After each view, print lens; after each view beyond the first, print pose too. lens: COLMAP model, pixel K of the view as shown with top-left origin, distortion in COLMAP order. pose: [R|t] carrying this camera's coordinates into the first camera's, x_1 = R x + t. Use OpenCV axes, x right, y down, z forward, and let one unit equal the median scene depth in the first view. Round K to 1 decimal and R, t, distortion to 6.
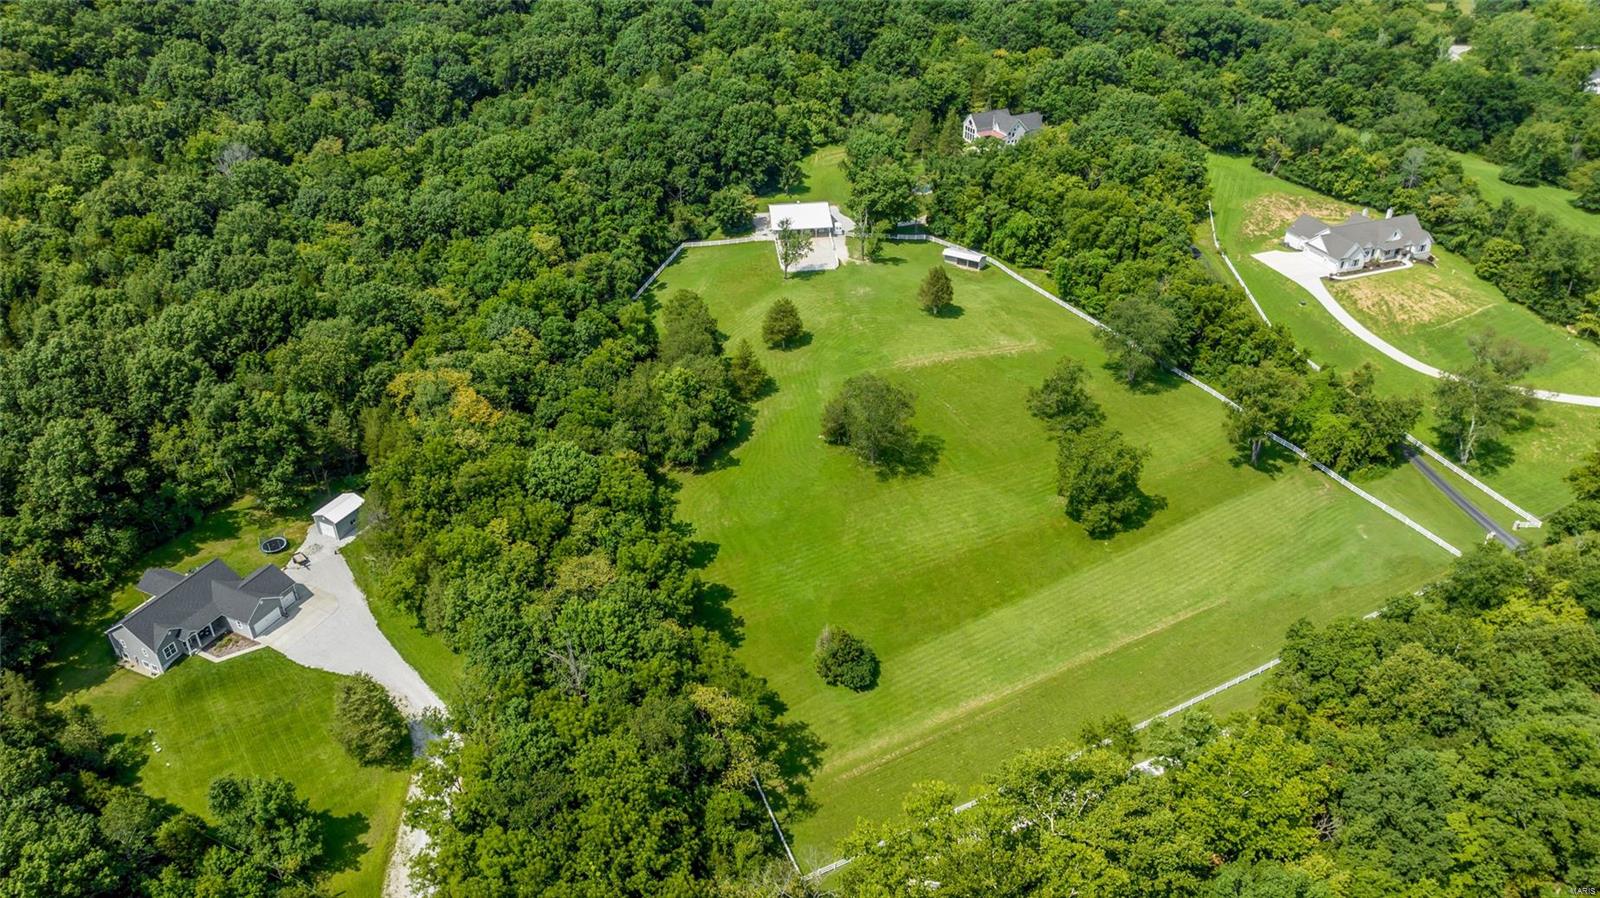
lens RADIAL K [[1143.4, 0, 792.4], [0, 1143.4, 448.3], [0, 0, 1]] dist [-0.015288, 0.005732]
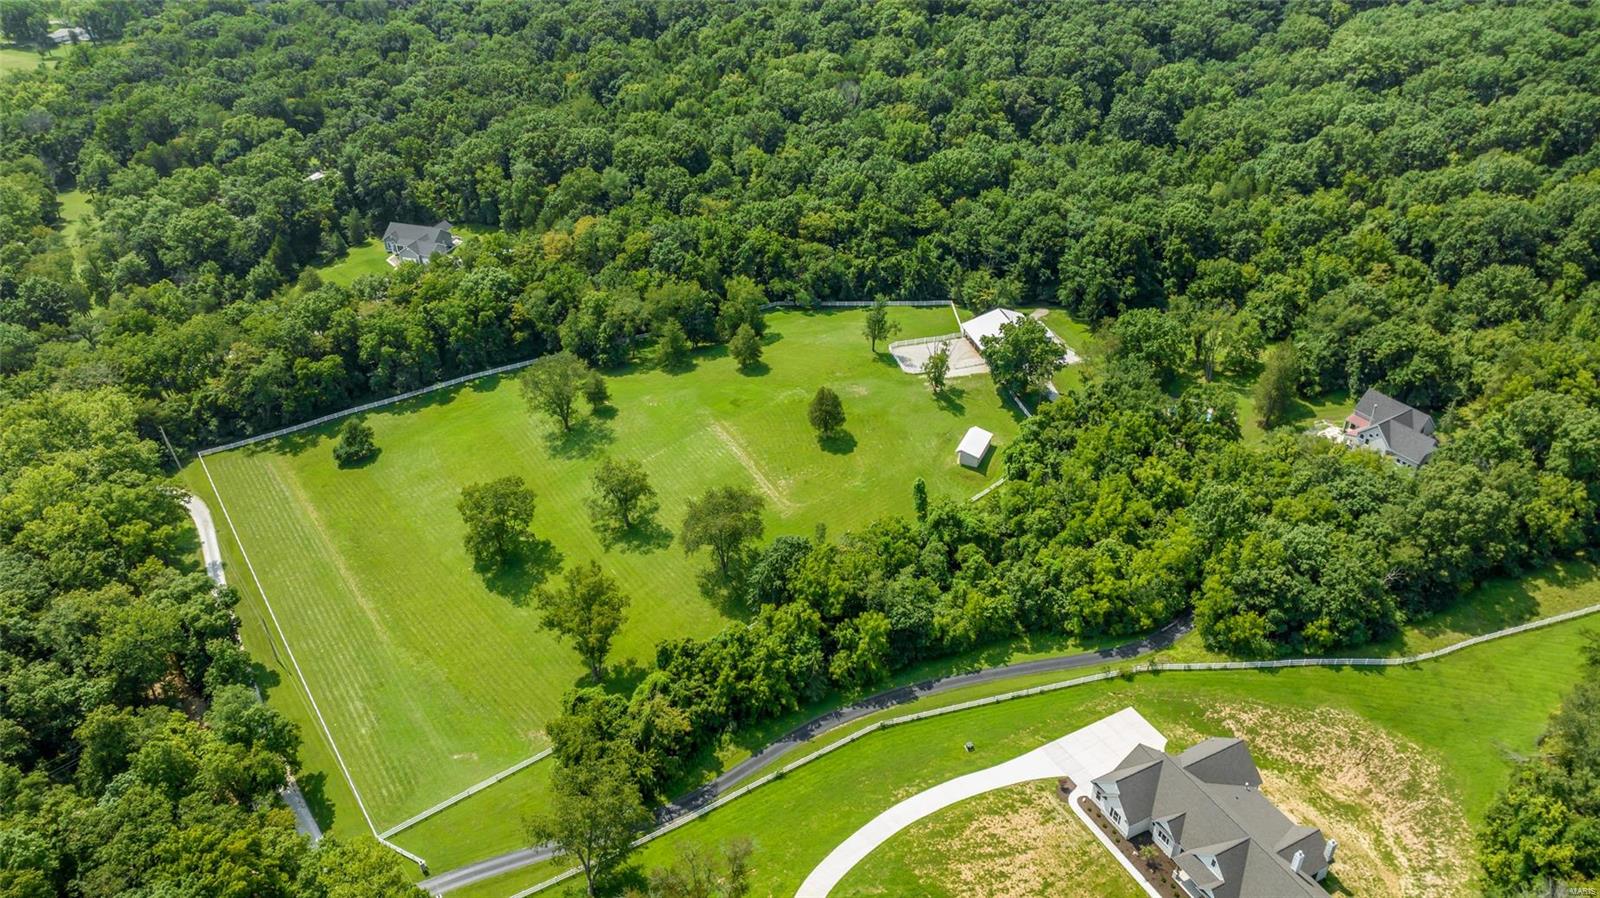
lens RADIAL K [[1143.4, 0, 792.4], [0, 1143.4, 448.3], [0, 0, 1]] dist [-0.015288, 0.005732]
pose [[0.119466, 0.532548, -0.837927, 0.840027], [-0.522654, 0.751296, 0.402973, -0.435658], [0.844133, 0.389804, 0.368092, 0.588527]]
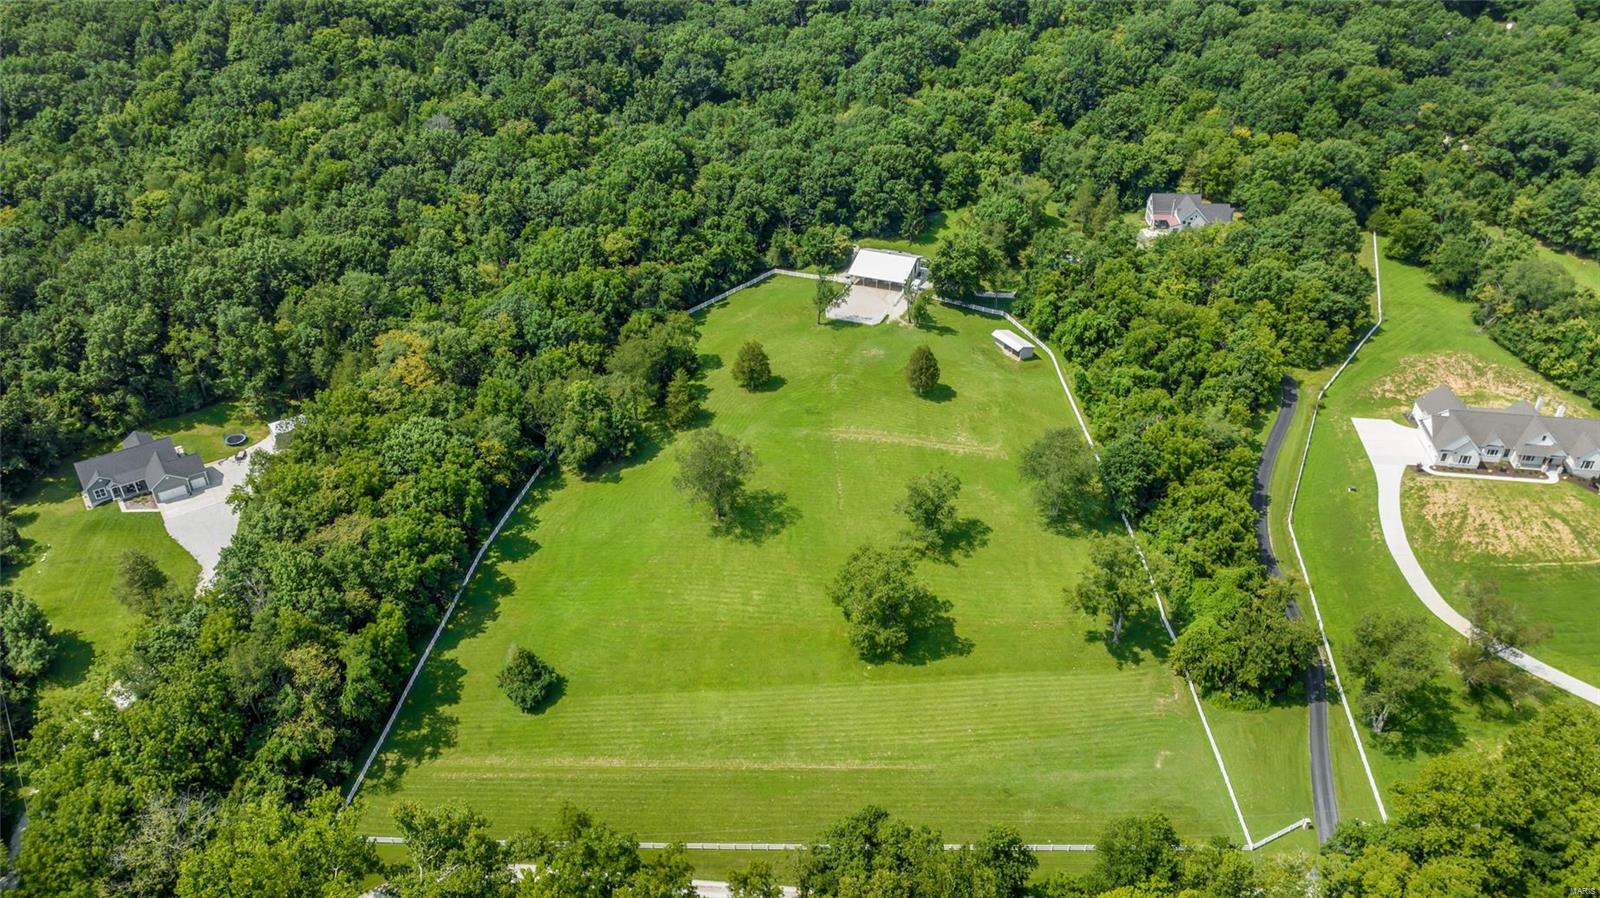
lens RADIAL K [[1143.4, 0, 792.4], [0, 1143.4, 448.3], [0, 0, 1]] dist [-0.015288, 0.005732]
pose [[0.872745, 0.262905, -0.411337, 0.405734], [-0.259066, 0.963588, 0.066207, -0.099959], [0.413765, 0.048782, 0.909076, 0.075180]]
